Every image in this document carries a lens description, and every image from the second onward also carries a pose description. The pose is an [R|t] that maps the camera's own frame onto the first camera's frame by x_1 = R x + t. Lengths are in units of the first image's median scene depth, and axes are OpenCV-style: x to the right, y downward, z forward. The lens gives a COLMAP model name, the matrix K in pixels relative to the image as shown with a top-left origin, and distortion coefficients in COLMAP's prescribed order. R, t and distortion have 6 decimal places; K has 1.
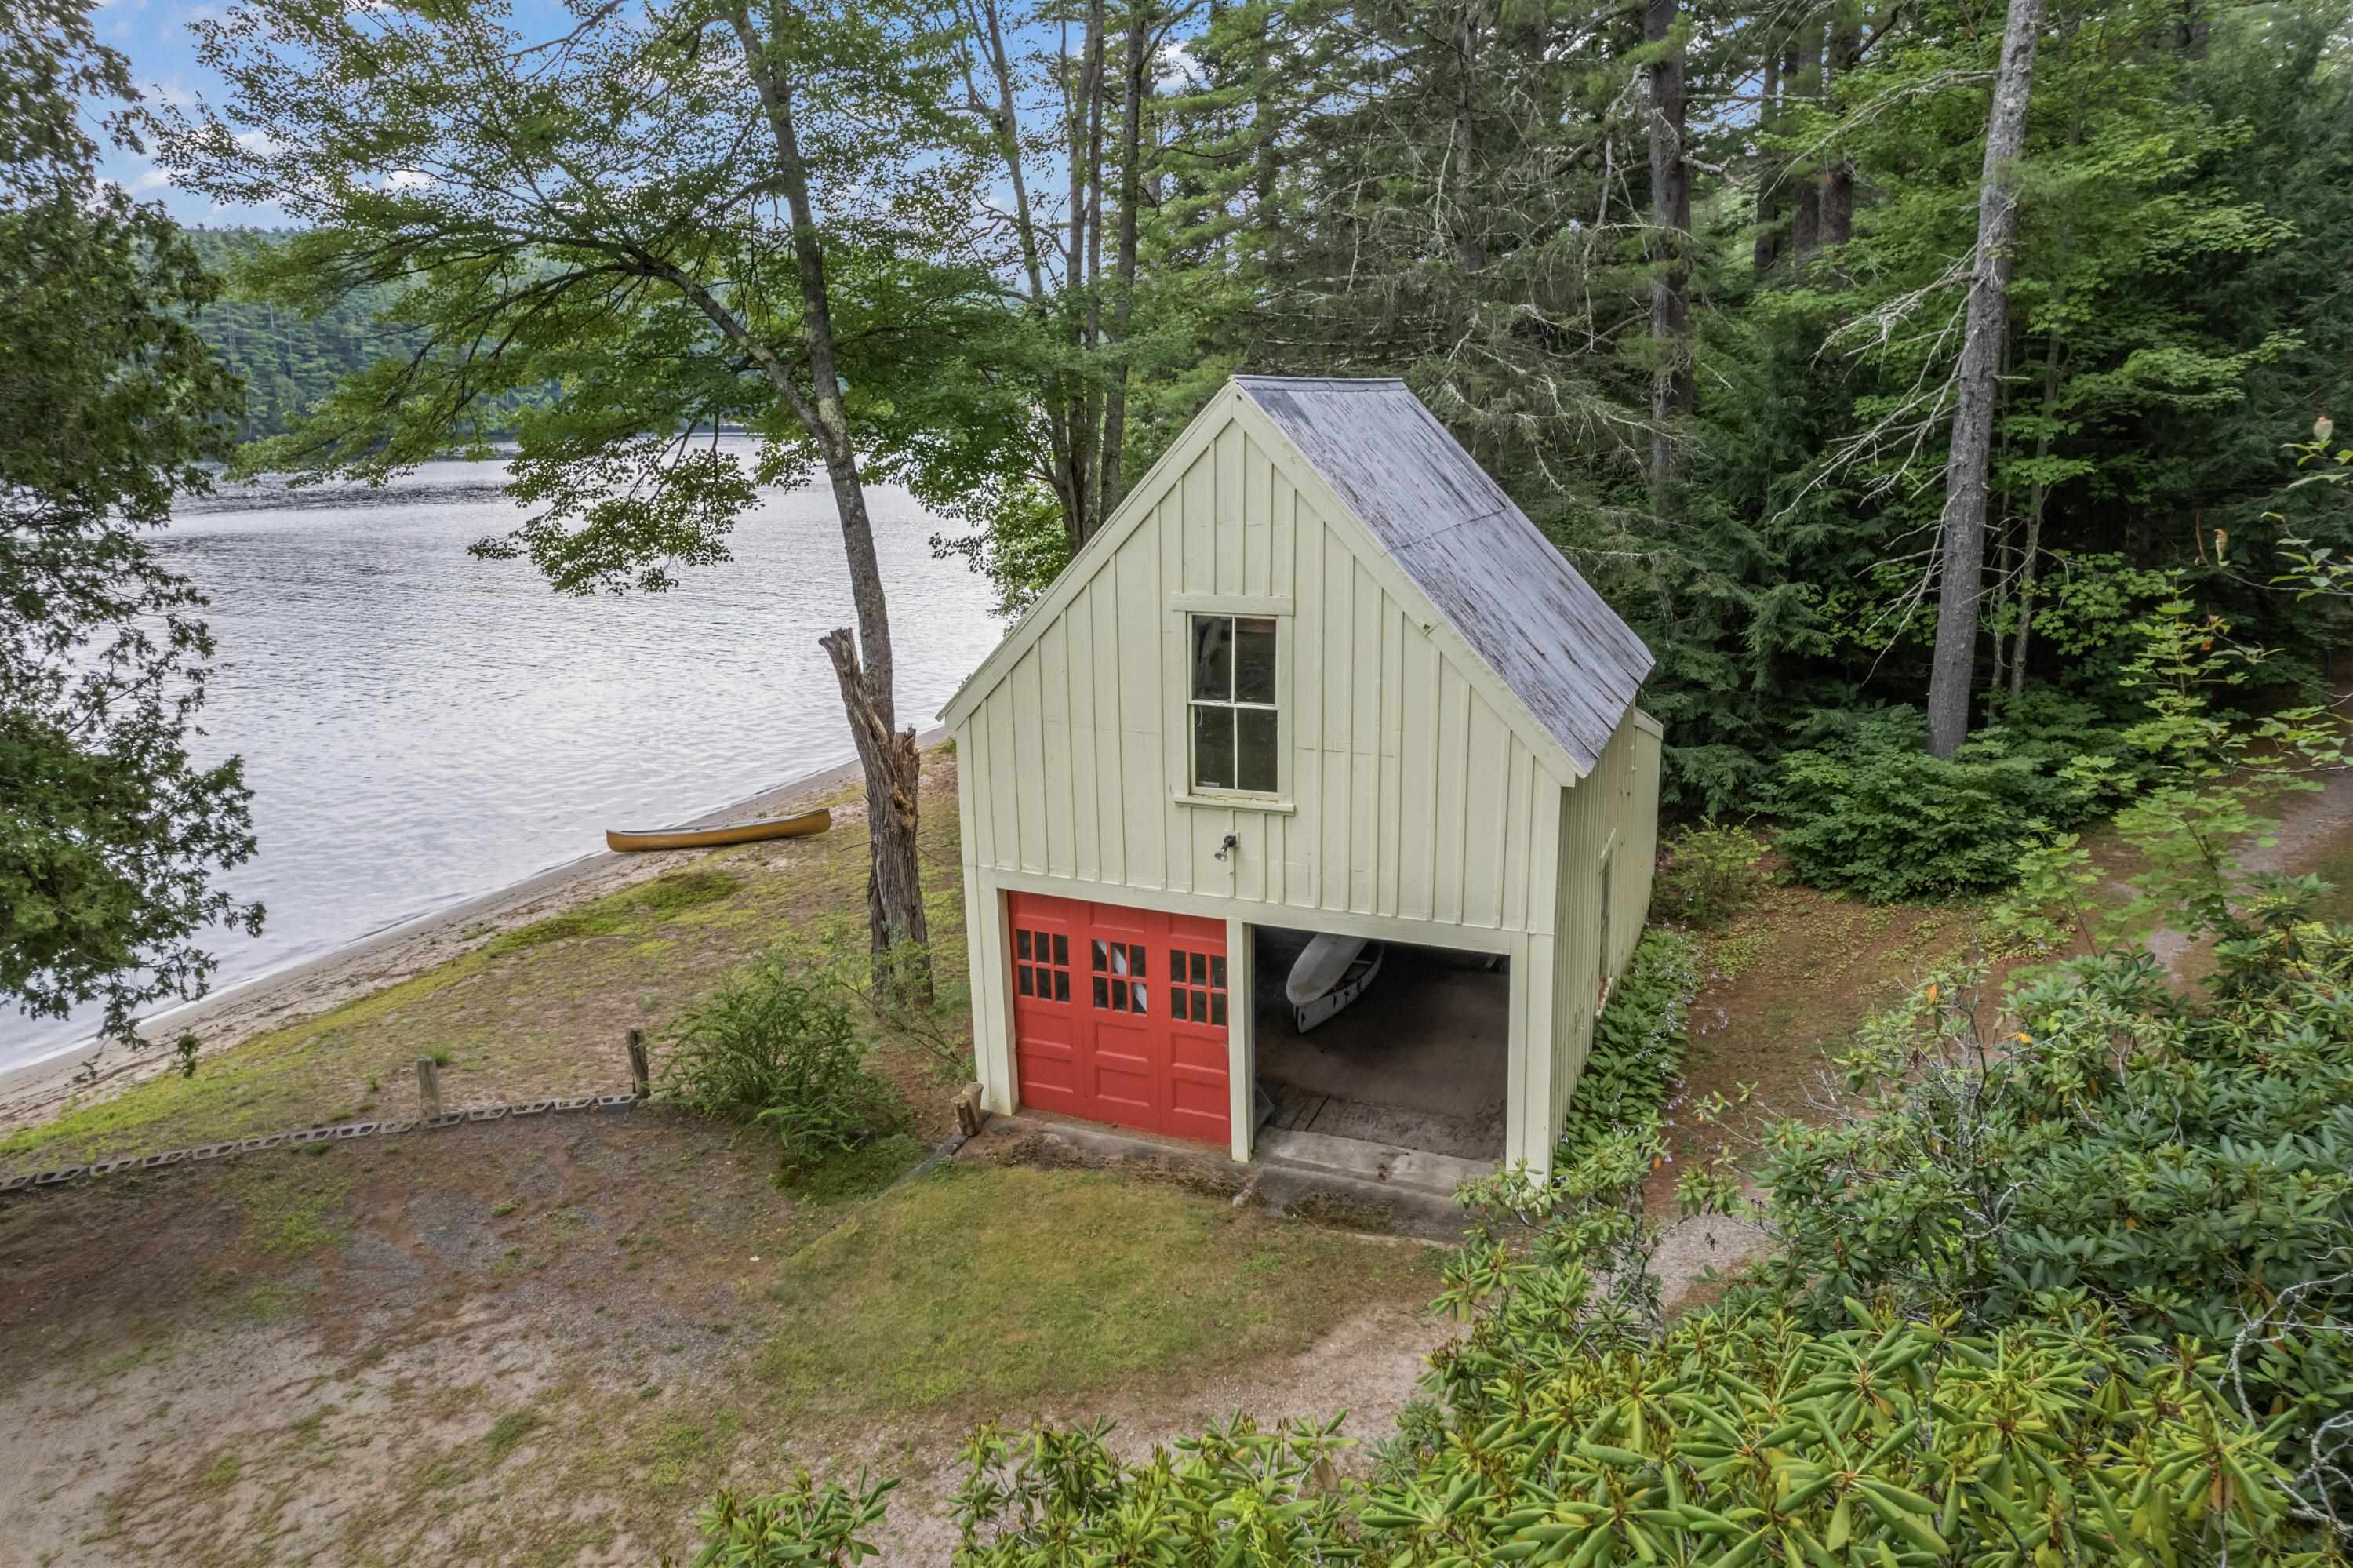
lens RADIAL K [[1527.1, 0, 1178.4], [0, 1527.1, 792.2], [0, 0, 1]] dist [-0.025768, 0.006145]
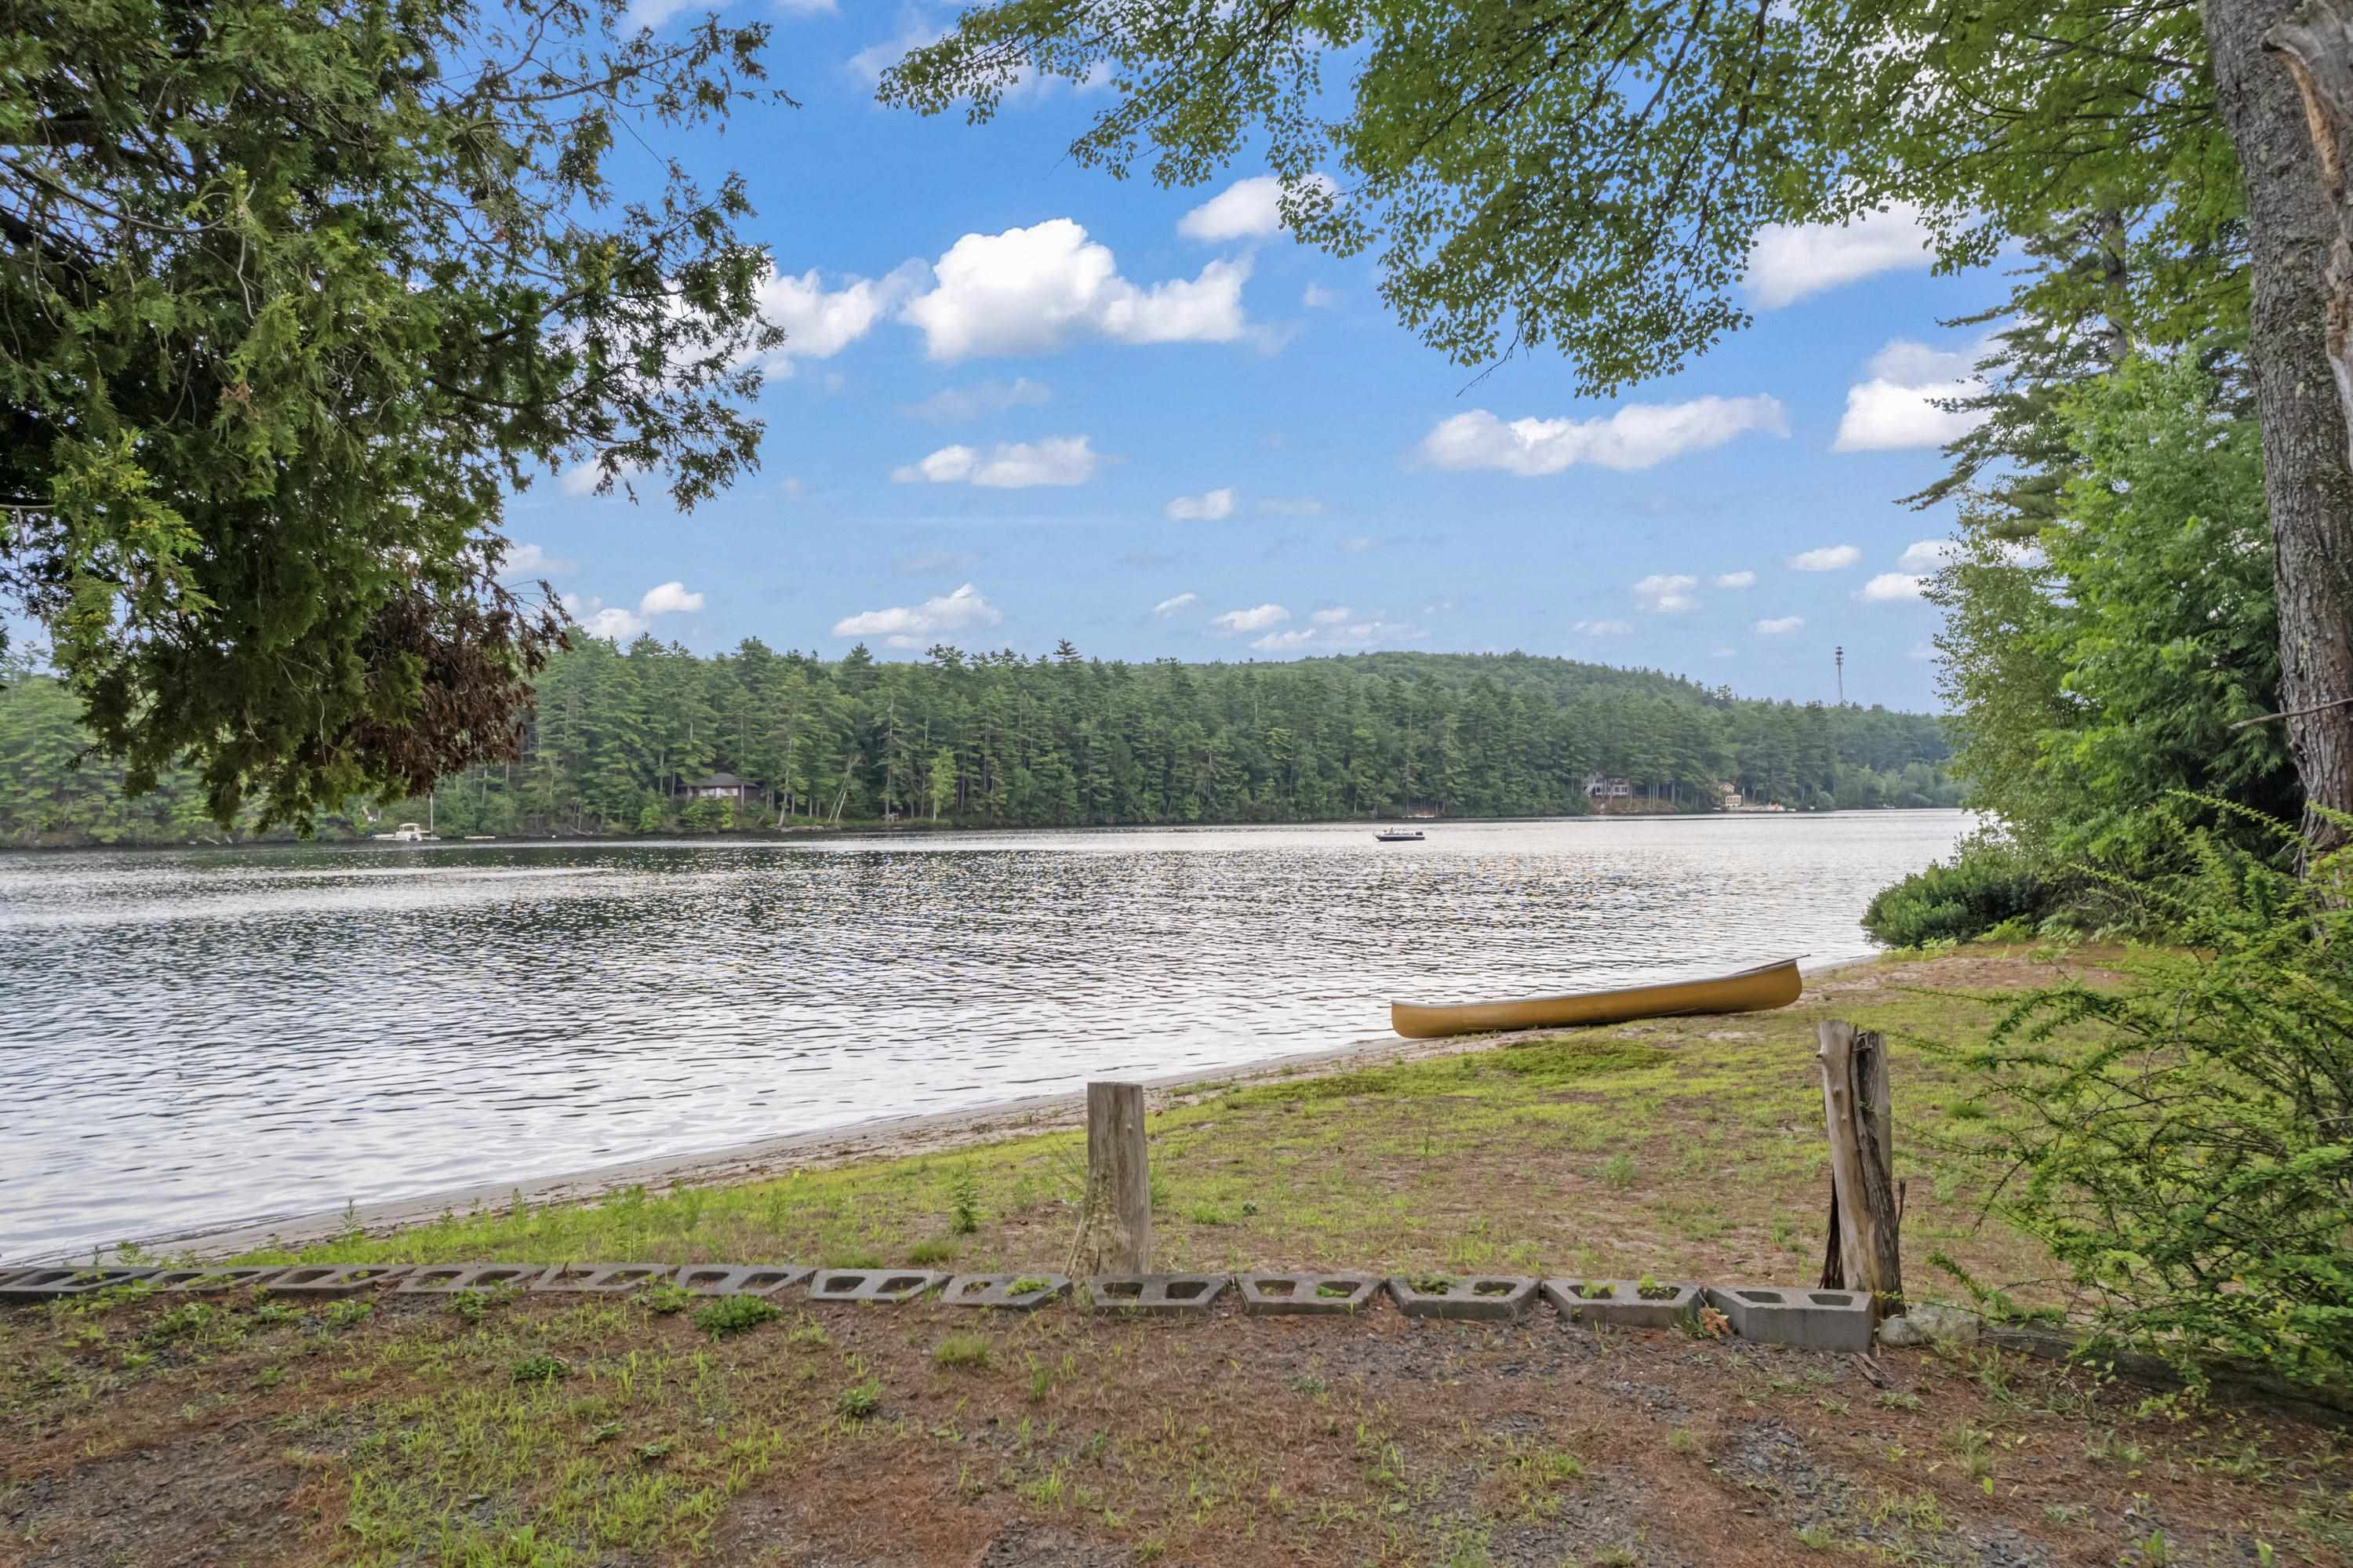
lens RADIAL K [[1527.1, 0, 1185.7], [0, 1527.1, 782.4], [0, 0, 1]] dist [-0.025768, 0.006145]
pose [[0.915658, -0.019813, -0.401471, -0.366476], [-0.096487, 0.958749, -0.267379, 0.200602], [0.390207, 0.283564, 0.875974, 0.734873]]
